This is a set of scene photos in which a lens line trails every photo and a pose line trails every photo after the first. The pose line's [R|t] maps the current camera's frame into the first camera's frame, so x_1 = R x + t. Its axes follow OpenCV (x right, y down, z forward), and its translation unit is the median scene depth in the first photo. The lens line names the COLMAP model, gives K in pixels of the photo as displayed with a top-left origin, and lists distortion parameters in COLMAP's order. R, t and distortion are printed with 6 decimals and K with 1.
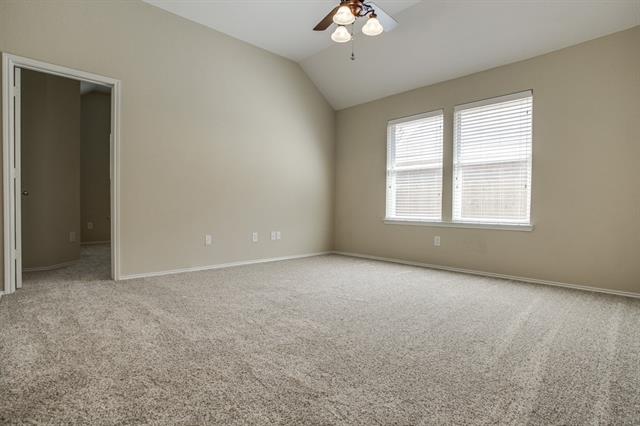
lens RADIAL K [[310.7, 0, 314.0], [0, 310.7, 213.5], [0, 0, 1]] dist [-0.057639, 0.023378]
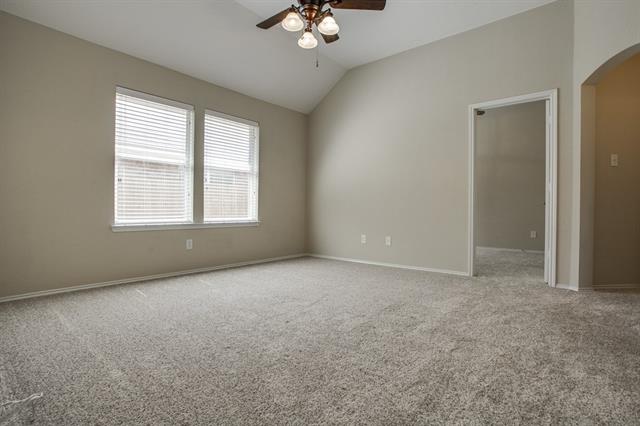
lens RADIAL K [[310.7, 0, 314.0], [0, 310.7, 213.5], [0, 0, 1]] dist [-0.057639, 0.023378]
pose [[-0.071470, -0.017827, 0.997283, -0.563952], [0.023193, 0.999540, 0.019530, -0.014012], [-0.997173, 0.024526, -0.071024, 0.692256]]
